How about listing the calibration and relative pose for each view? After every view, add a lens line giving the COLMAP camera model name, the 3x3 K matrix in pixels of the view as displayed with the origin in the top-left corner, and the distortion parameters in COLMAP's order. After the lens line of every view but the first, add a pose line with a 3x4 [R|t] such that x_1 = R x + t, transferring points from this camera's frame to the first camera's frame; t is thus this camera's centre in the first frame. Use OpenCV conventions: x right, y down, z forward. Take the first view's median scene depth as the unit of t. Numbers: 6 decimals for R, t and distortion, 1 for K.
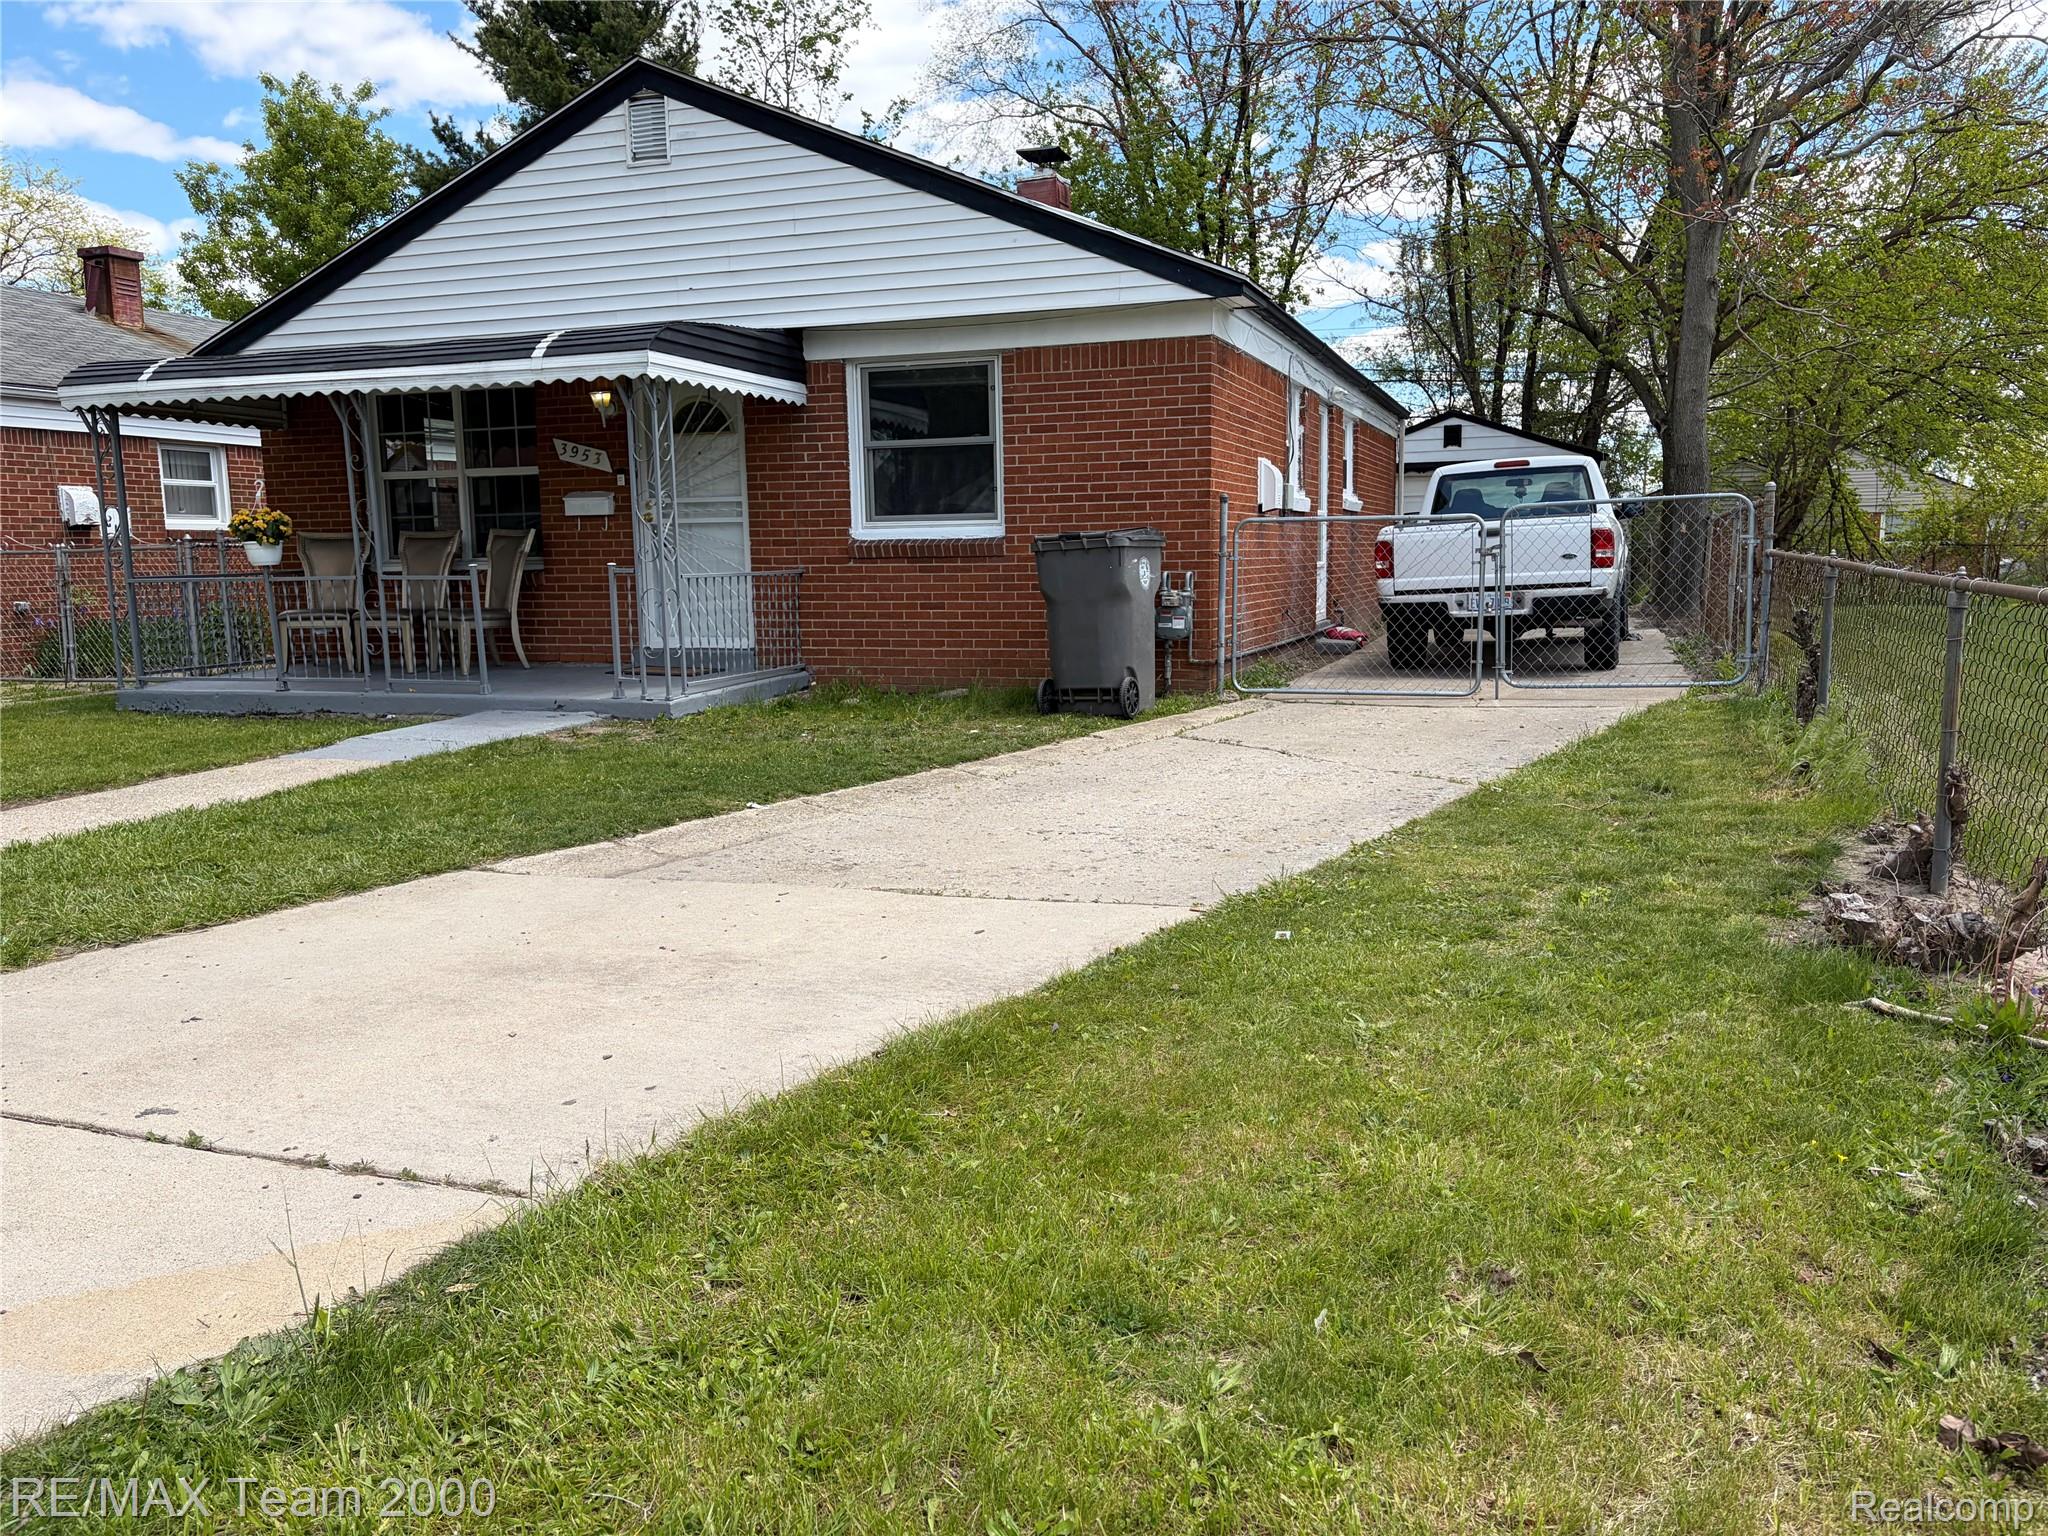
lens RADIAL K [[1531.3, 0, 1024.0], [0, 1531.3, 768.0], [0, 0, 1]] dist [0.111918, -0.152335]
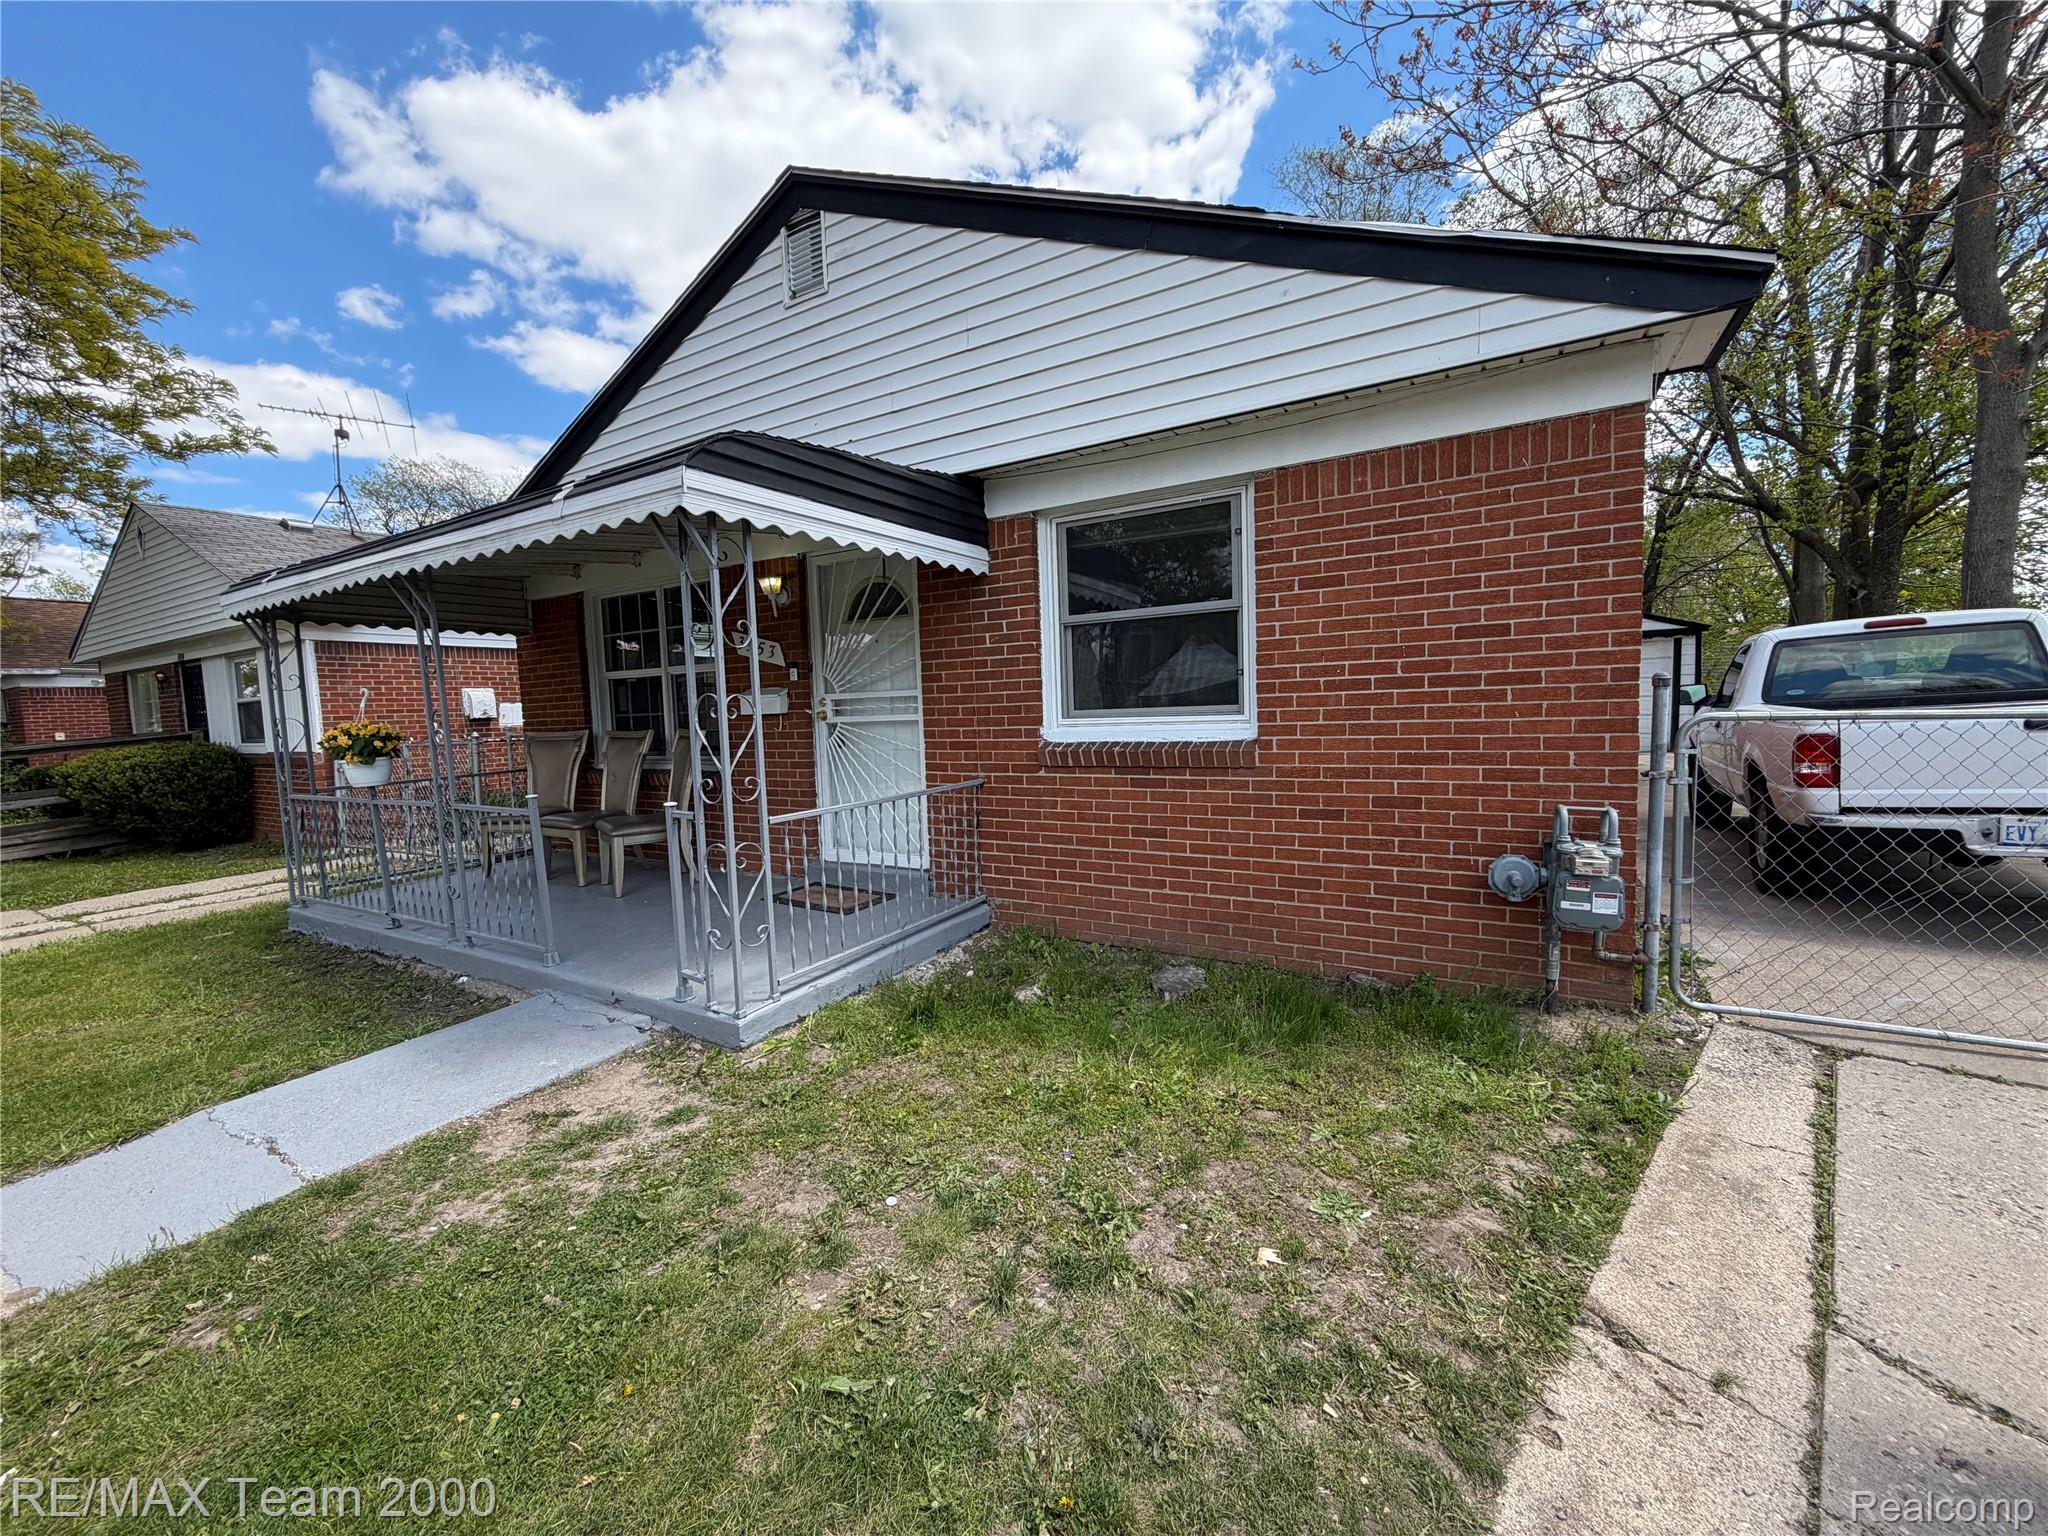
lens RADIAL K [[814.1, 0, 1015.8], [0, 814.1, 766.5], [0, 0, 1]] dist [0.000182, 0.000019]
pose [[0.979954, -0.001990, -0.199216, -0.044675], [-0.009652, 0.998302, -0.057447, -0.113676], [0.198992, 0.058218, 0.978270, 0.604580]]
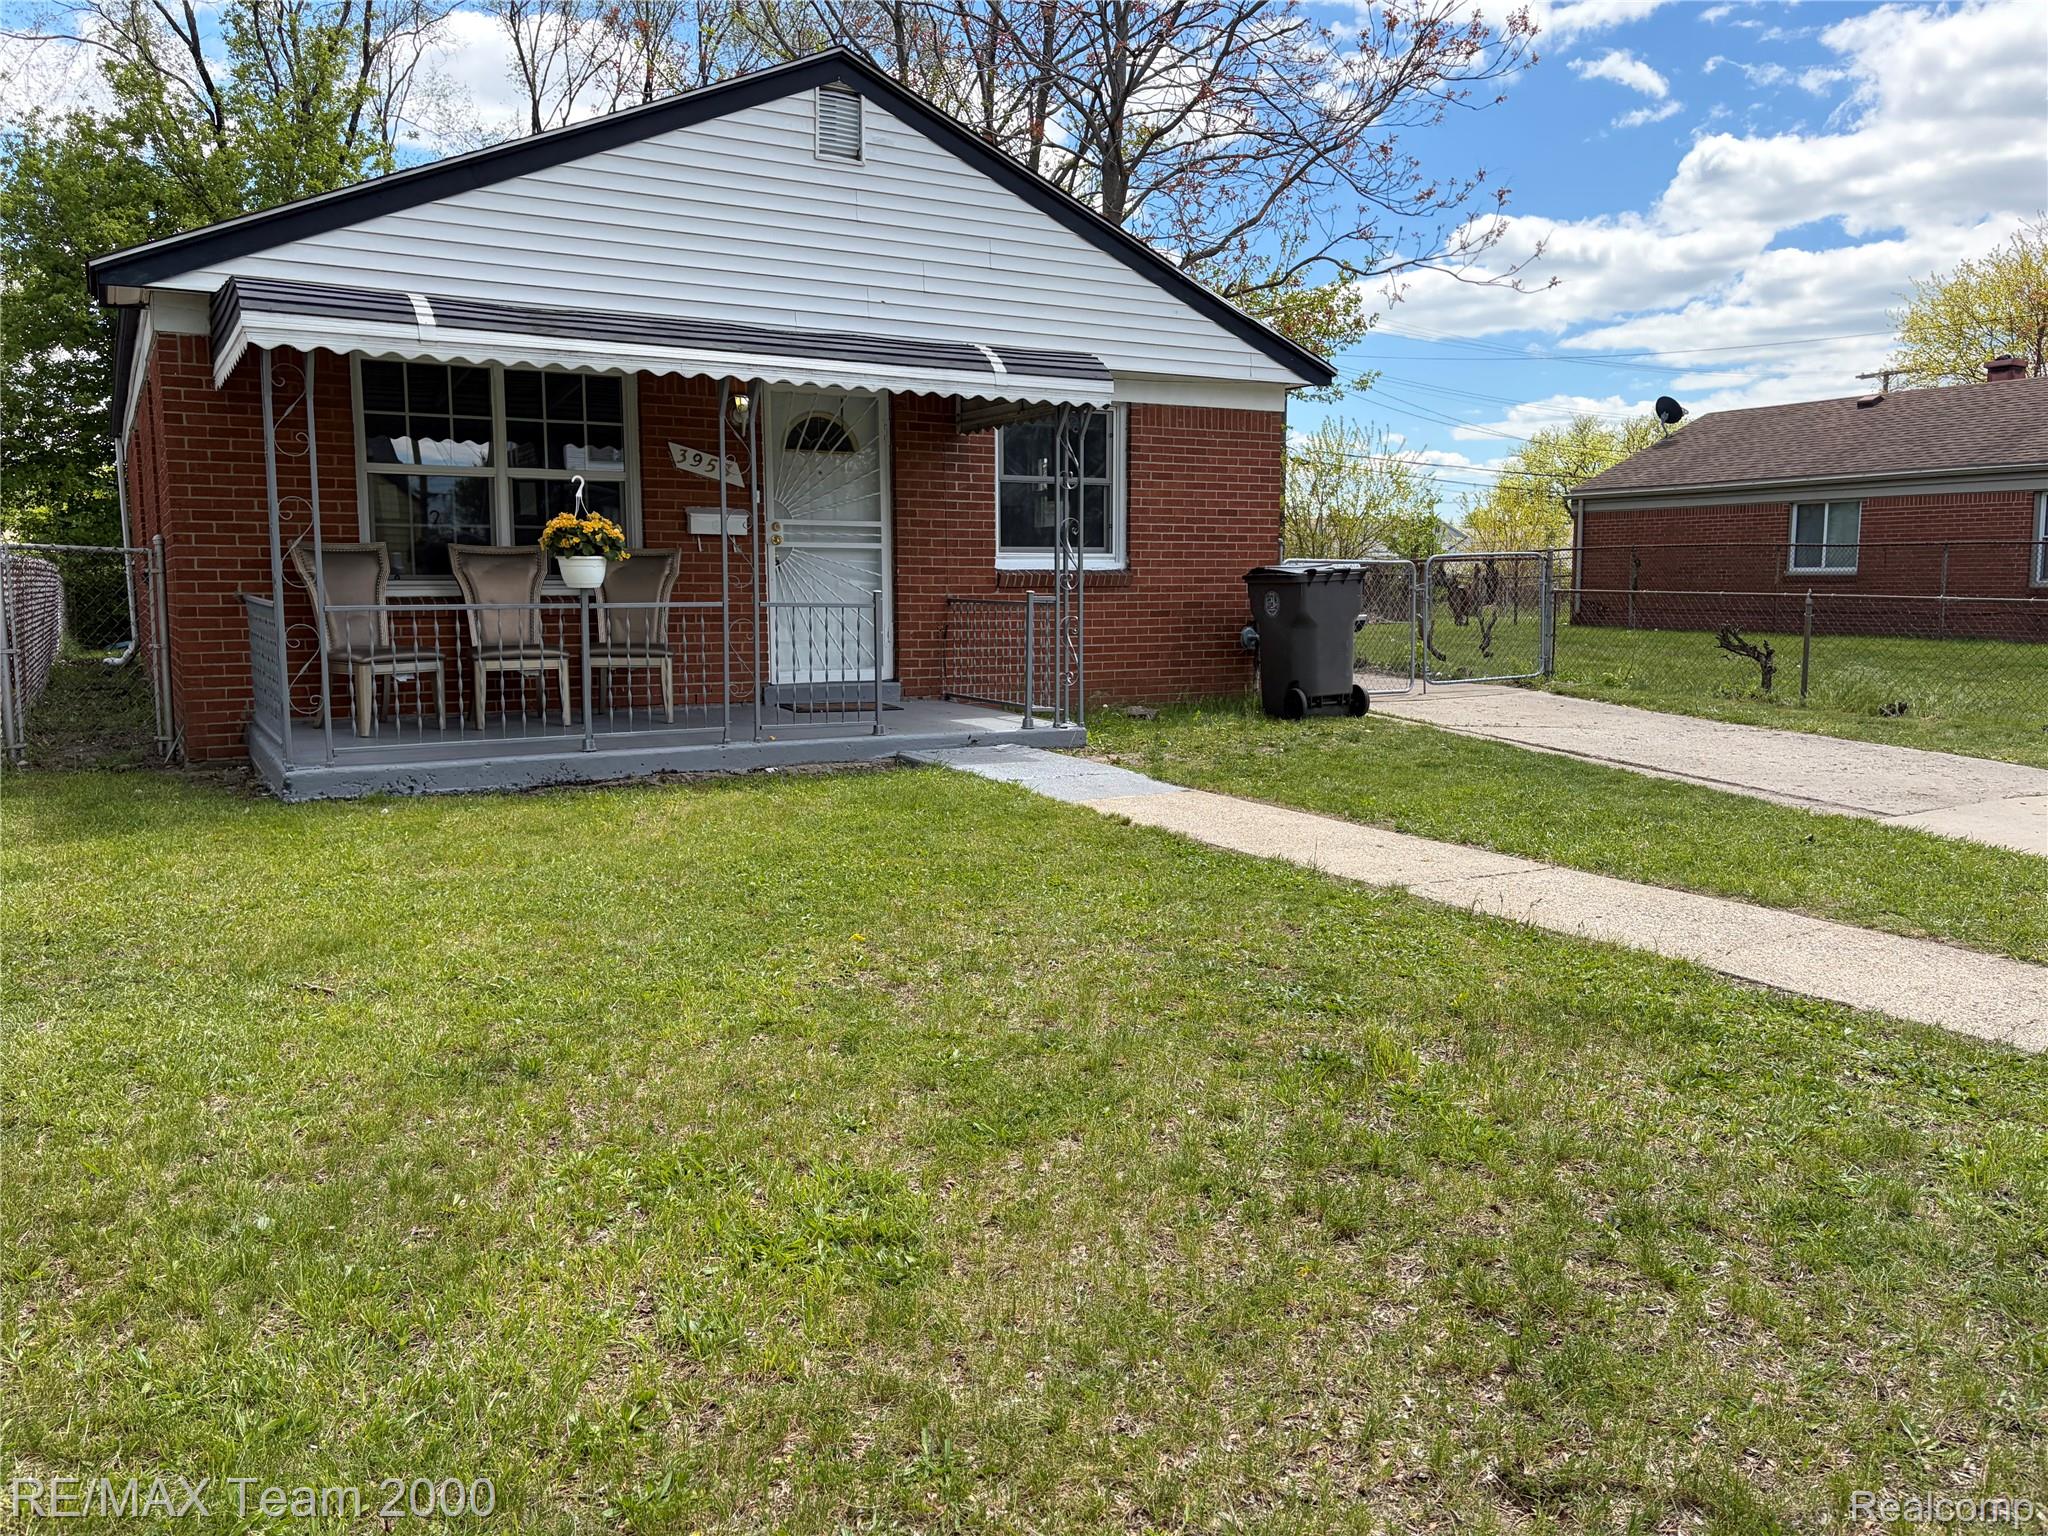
lens RADIAL K [[1531.3, 0, 1024.0], [0, 1531.3, 768.0], [0, 0, 1]] dist [0.111918, -0.152335]
pose [[0.640013, -0.076879, 0.764508, -0.898078], [0.095717, 0.995209, 0.019947, -0.035722], [-0.762379, 0.060410, 0.644305, 0.340001]]
